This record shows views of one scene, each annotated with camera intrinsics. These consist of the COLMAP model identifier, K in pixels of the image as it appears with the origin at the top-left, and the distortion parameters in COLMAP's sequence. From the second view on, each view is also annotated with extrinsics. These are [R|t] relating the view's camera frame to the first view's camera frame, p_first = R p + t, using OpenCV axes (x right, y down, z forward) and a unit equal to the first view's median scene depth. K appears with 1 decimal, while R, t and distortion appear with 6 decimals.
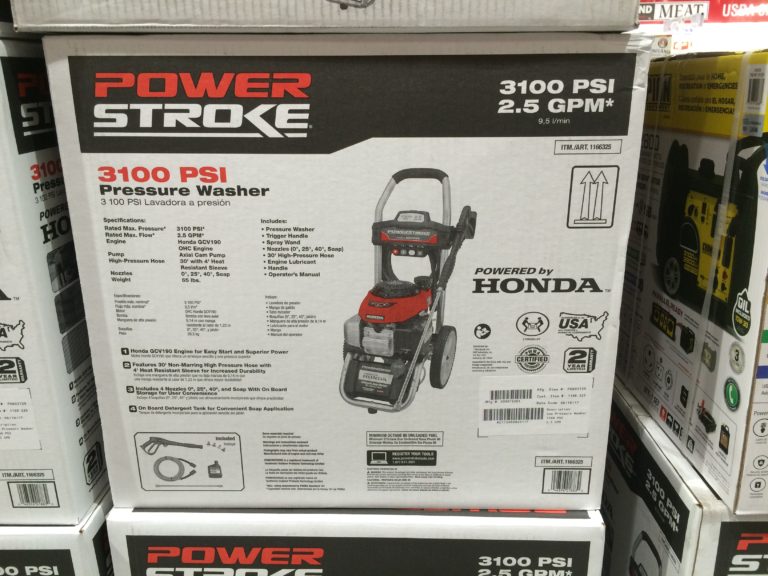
lens RADIAL K [[670.7, 0, 384.0], [0, 670.7, 288.0], [0, 0, 1]] dist [0.068642, -0.122191]
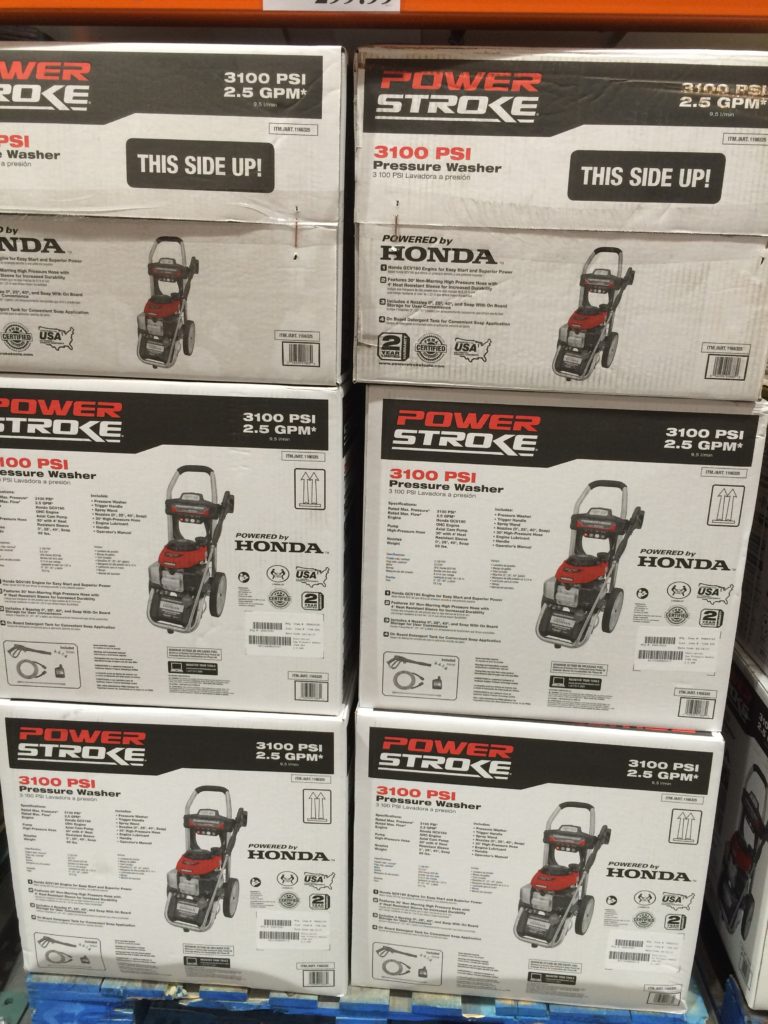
lens RADIAL K [[894.3, 0, 384.0], [0, 894.3, 512.0], [0, 0, 1]] dist [0.068642, -0.122191]
pose [[0.997424, 0.052515, -0.048866, -0.323457], [-0.054226, 0.997936, -0.034386, -0.012466], [0.046959, 0.036947, 0.998213, -0.953516]]
